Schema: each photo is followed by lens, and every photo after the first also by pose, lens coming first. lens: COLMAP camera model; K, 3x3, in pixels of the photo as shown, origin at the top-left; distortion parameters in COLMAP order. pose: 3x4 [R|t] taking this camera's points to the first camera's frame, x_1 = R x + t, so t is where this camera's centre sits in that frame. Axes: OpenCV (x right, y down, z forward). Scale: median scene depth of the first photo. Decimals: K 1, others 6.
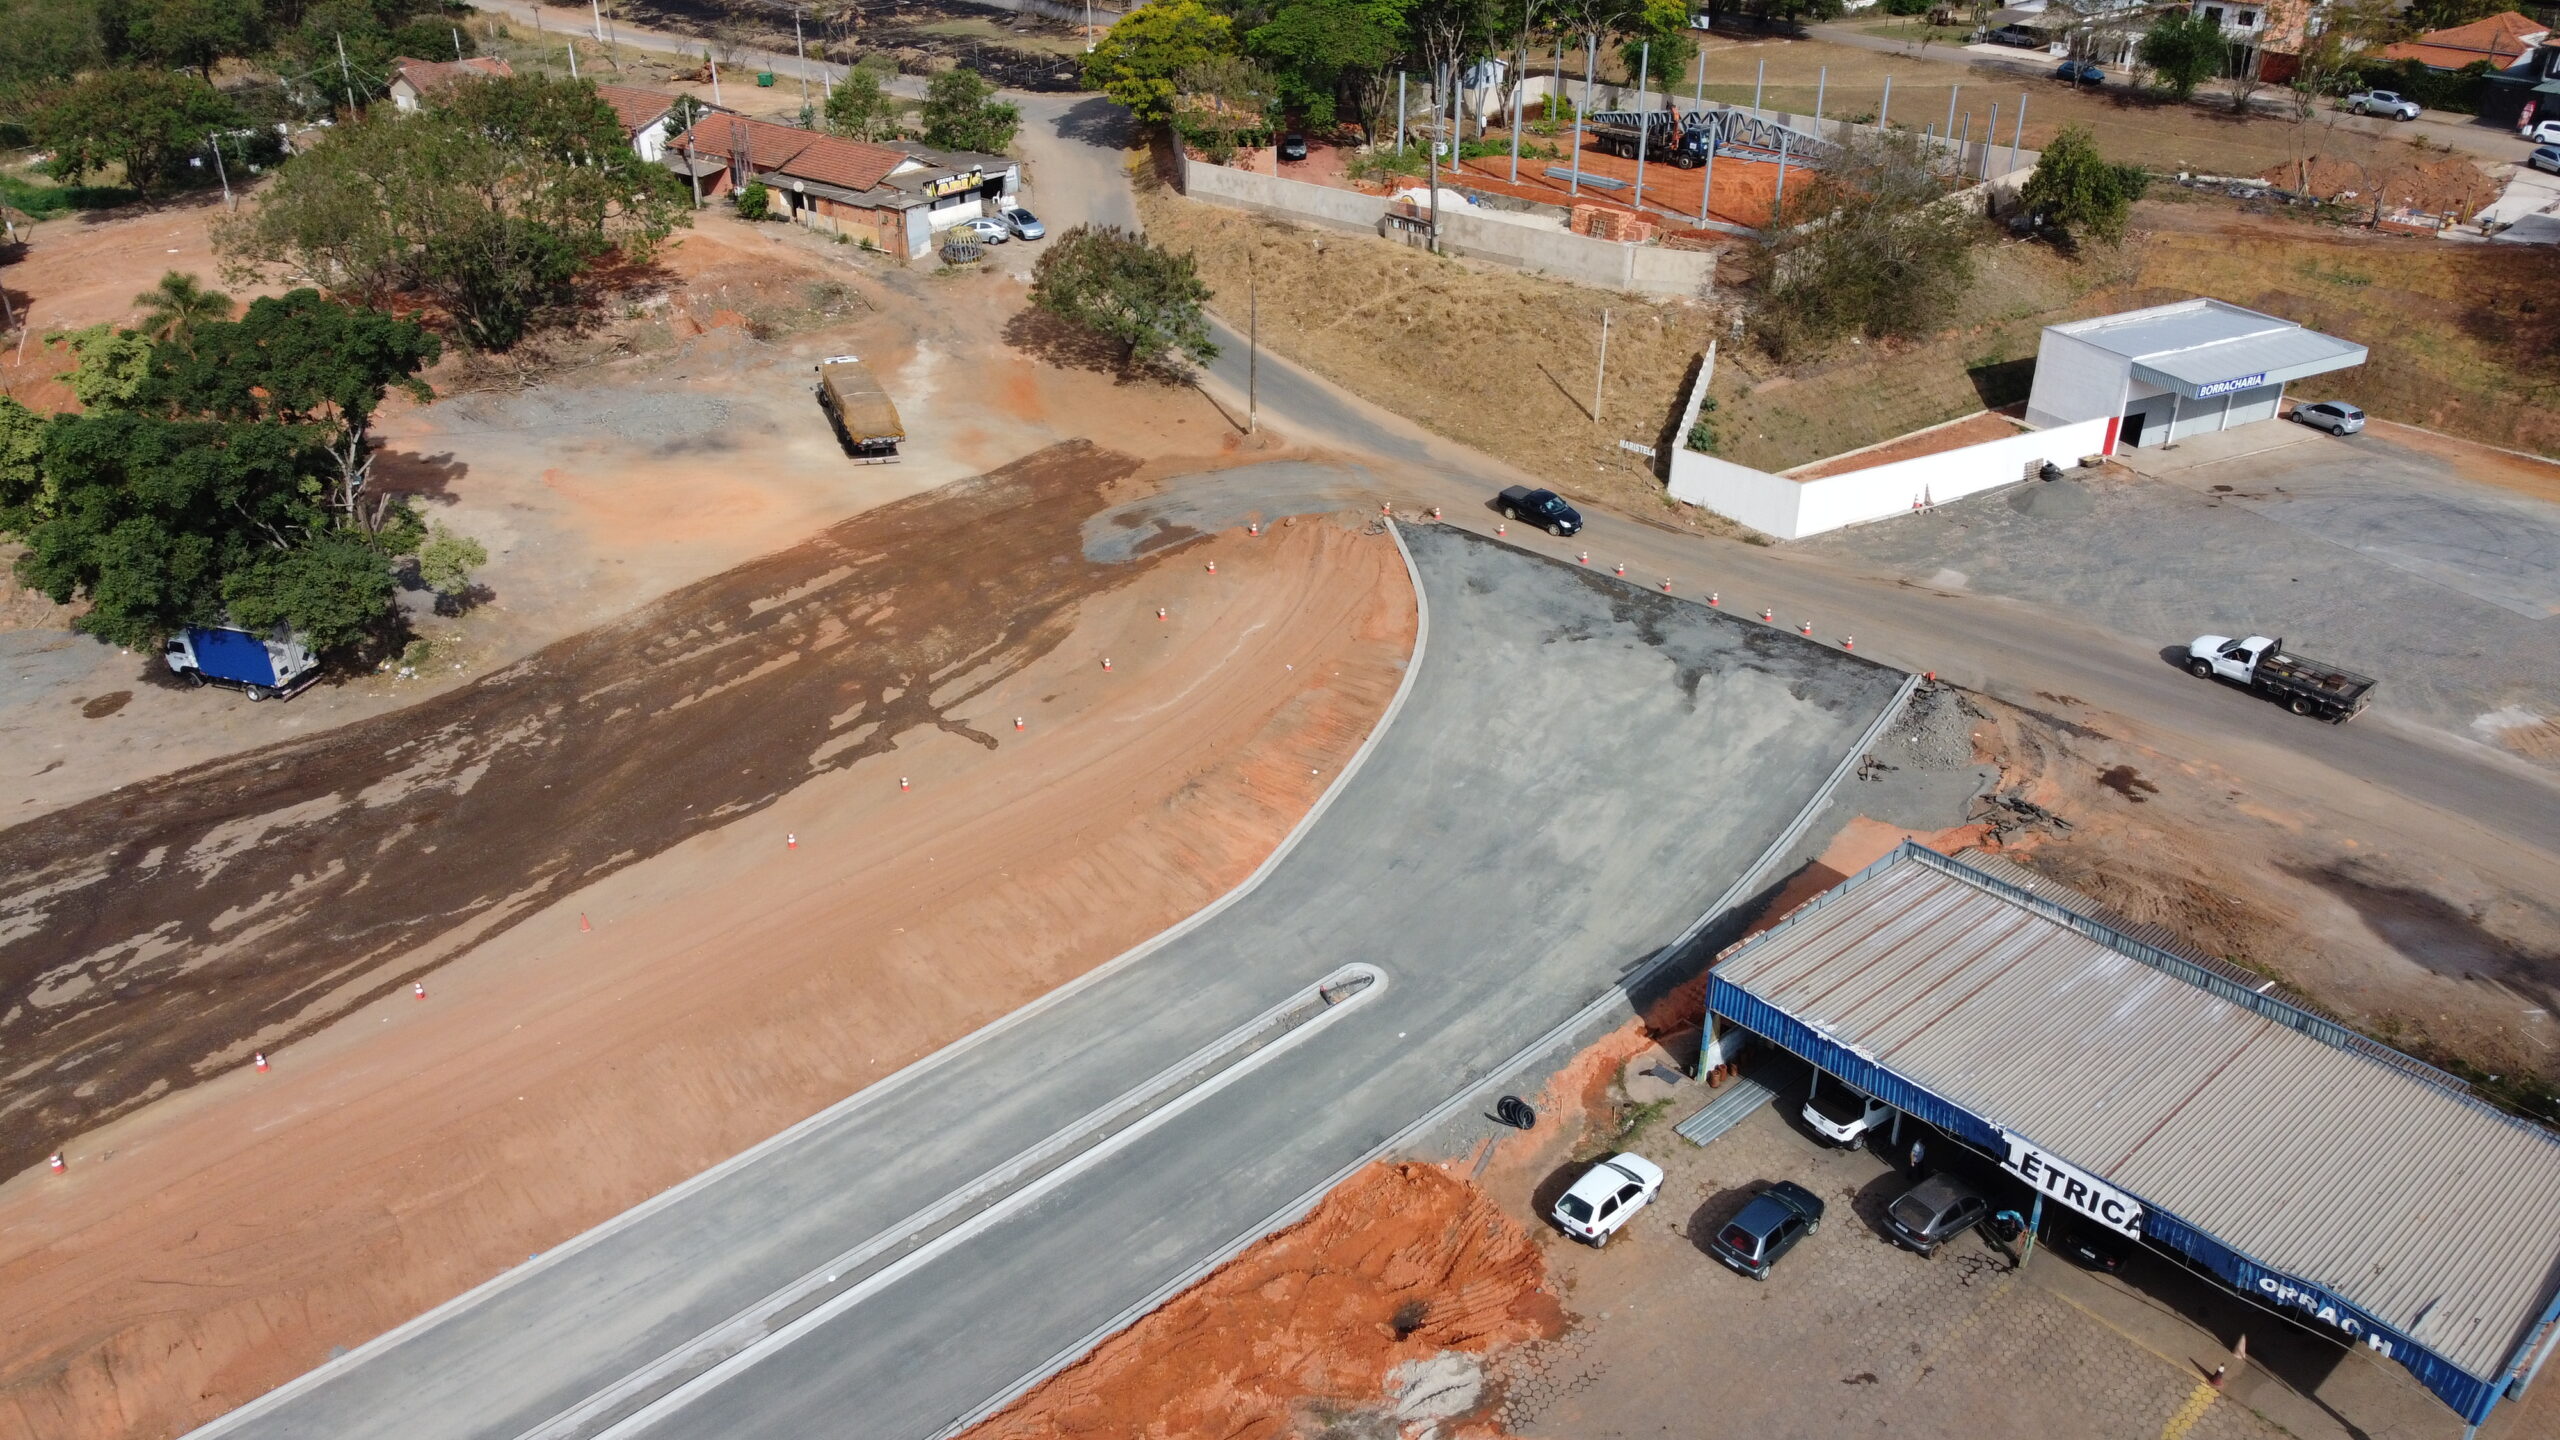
lens RADIAL K [[1946.6, 0, 1278.1], [0, 1946.6, 705.8], [0, 0, 1]] dist [-0.002630, -0.001161]
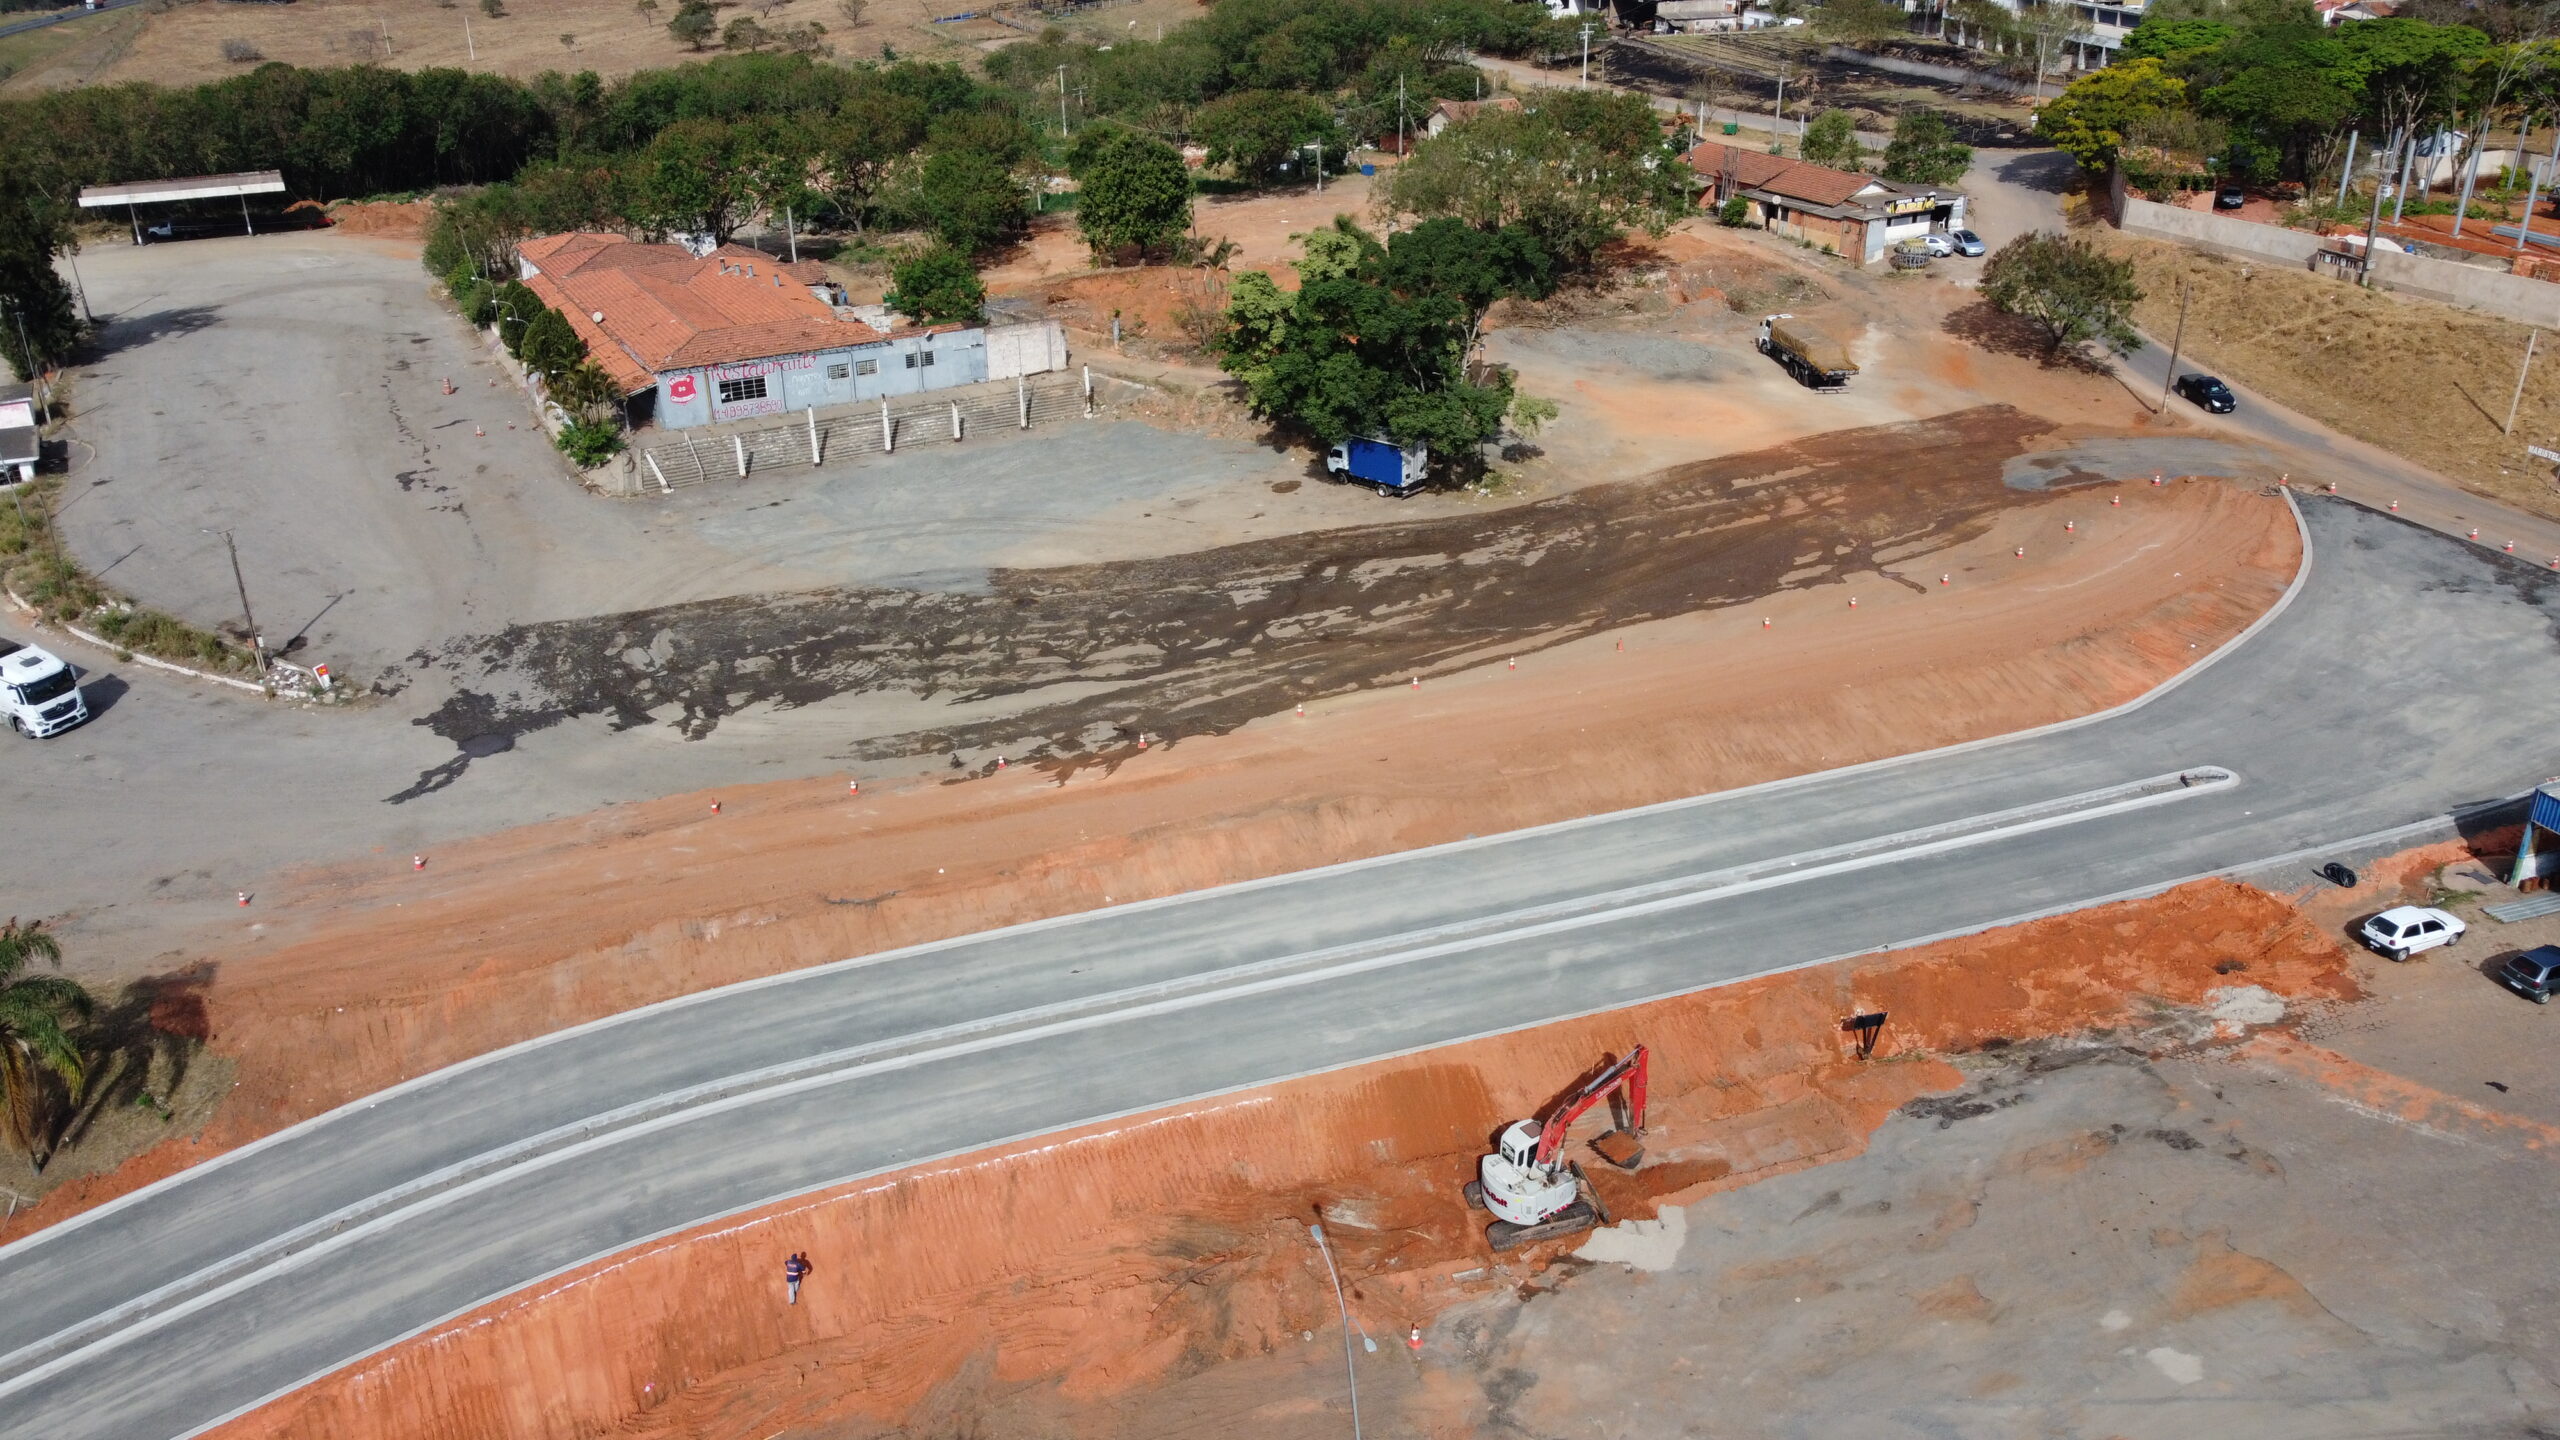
lens RADIAL K [[1946.6, 0, 1278.1], [0, 1946.6, 705.8], [0, 0, 1]] dist [-0.002630, -0.001161]
pose [[0.910770, 0.157402, -0.381737, -0.028250], [-0.175656, 0.984363, -0.013205, 0.165436], [0.373690, 0.079081, 0.924177, -0.299550]]
